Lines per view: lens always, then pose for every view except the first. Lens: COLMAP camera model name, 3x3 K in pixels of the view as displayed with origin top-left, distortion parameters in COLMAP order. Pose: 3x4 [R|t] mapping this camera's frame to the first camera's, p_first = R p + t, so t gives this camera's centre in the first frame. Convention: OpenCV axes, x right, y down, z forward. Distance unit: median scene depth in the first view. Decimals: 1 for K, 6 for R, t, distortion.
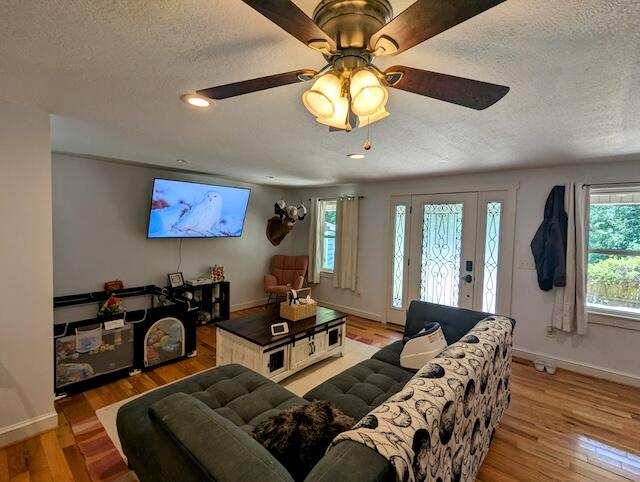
lens RADIAL K [[301.8, 0, 316.3], [0, 301.8, 240.0], [0, 0, 1]] dist [-0.003350, -0.001197]
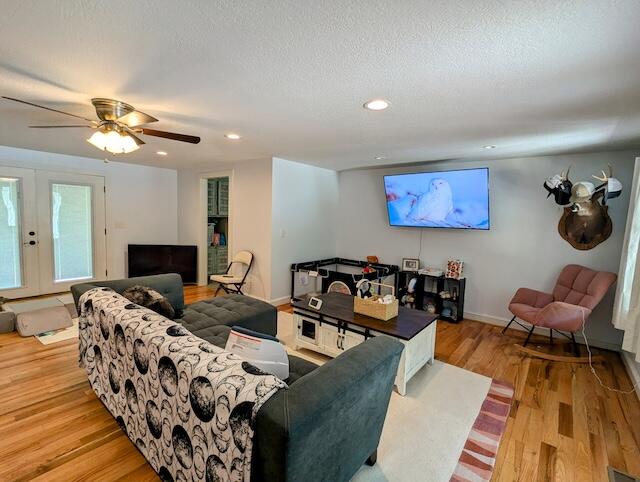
lens RADIAL K [[301.8, 0, 316.3], [0, 301.8, 240.0], [0, 0, 1]] dist [-0.003350, -0.001197]
pose [[0.038168, 0.057603, -0.997610, 0.652004], [-0.074593, 0.995716, 0.054640, 0.007657], [0.996483, 0.072329, 0.042302, 0.653401]]
